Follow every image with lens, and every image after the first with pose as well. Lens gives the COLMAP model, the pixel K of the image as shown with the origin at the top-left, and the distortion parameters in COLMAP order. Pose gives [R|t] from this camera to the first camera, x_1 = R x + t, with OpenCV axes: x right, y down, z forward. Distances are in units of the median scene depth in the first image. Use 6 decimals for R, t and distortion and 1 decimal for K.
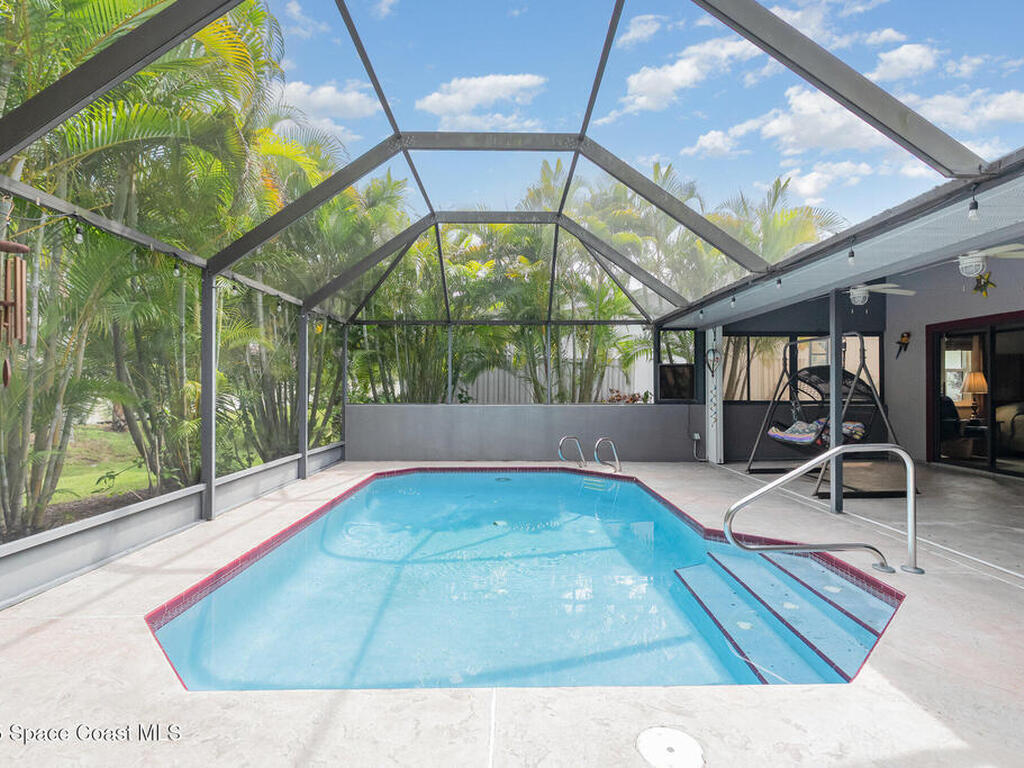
lens RADIAL K [[507.0, 0, 523.6], [0, 507.0, 385.1], [0, 0, 1]] dist [0.000464, -0.000736]
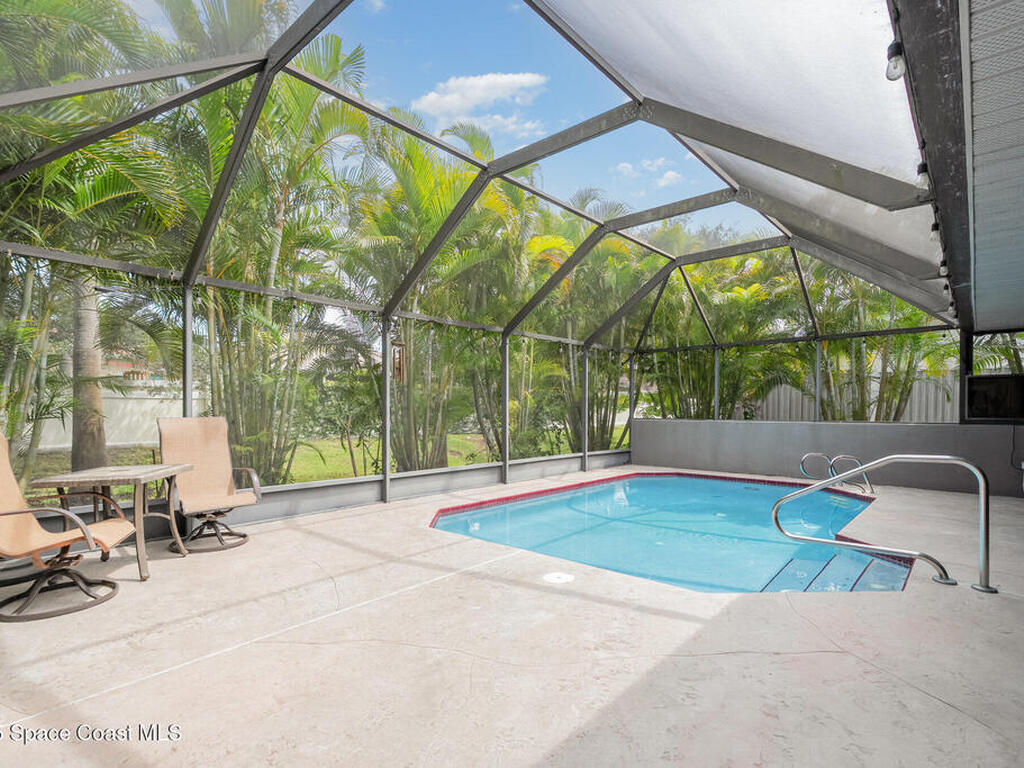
lens RADIAL K [[517.7, 0, 517.1], [0, 517.7, 389.1], [0, 0, 1]] dist [0.000112, -0.000632]
pose [[0.739491, -0.024341, -0.672726, 0.295841], [0.003337, 0.999466, -0.032494, 0.006950], [0.673158, 0.021784, 0.739178, -0.121960]]
